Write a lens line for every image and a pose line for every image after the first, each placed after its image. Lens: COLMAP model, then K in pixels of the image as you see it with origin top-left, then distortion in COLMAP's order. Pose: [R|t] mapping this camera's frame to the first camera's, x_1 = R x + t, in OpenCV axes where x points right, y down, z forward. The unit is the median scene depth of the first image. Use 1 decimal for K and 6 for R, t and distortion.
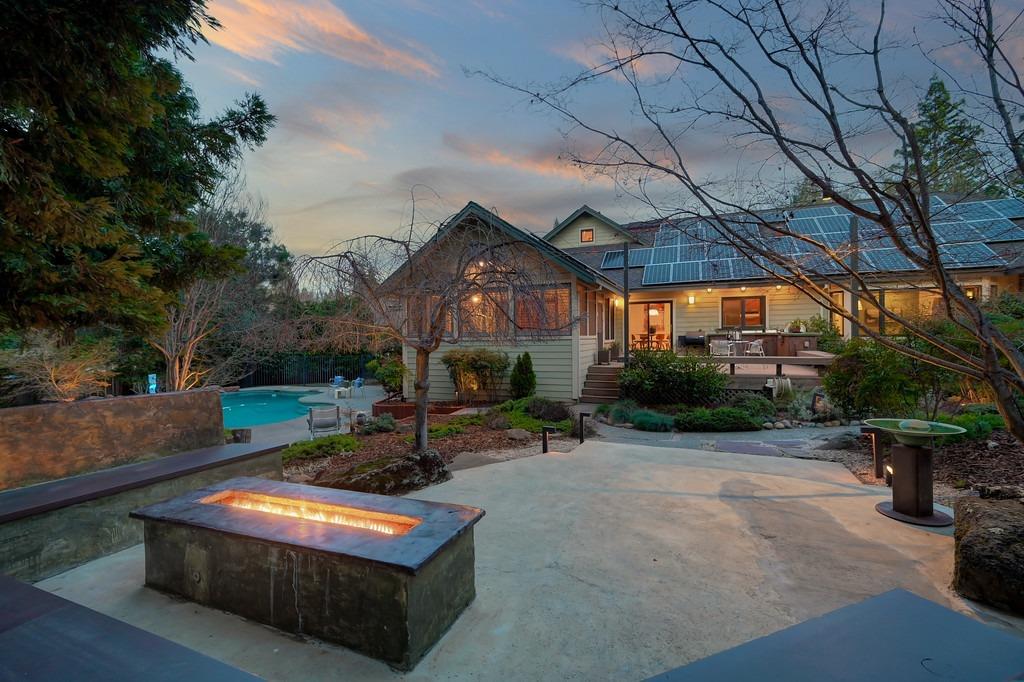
lens RADIAL K [[455.4, 0, 512.1], [0, 455.4, 340.3], [0, 0, 1]] dist [0.001606, 0.000833]
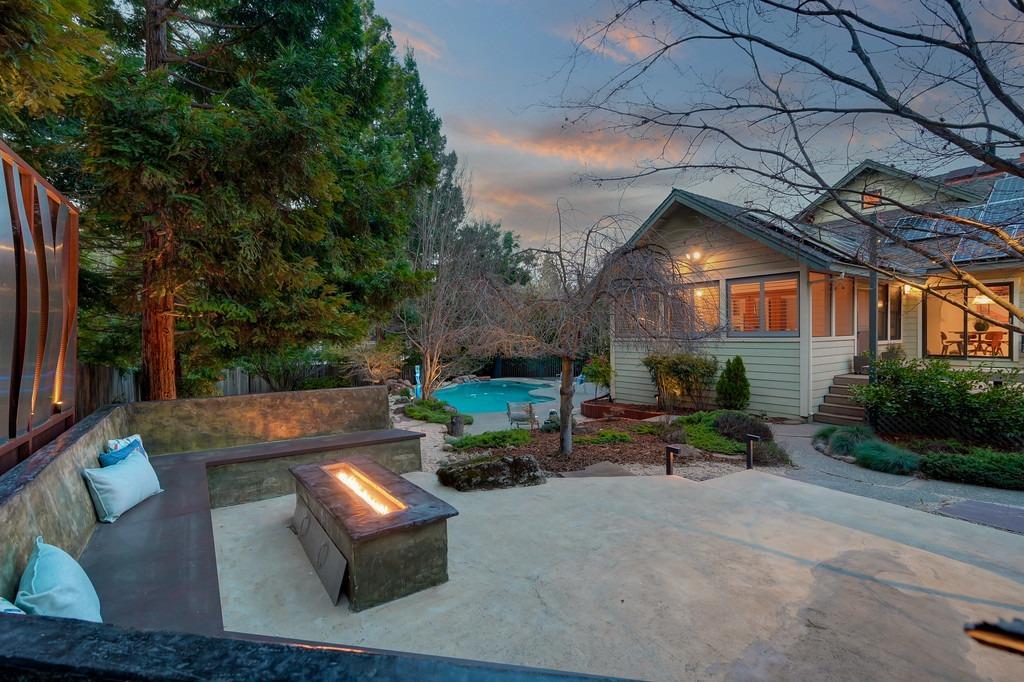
lens RADIAL K [[482.6, 0, 512.5], [0, 482.6, 340.4], [0, 0, 1]] dist [0.001762, 0.001821]
pose [[0.837854, 0.010451, -0.545794, 0.435961], [0.000596, 0.999799, 0.020058, -0.056334], [0.545894, -0.017131, 0.837679, 0.023130]]
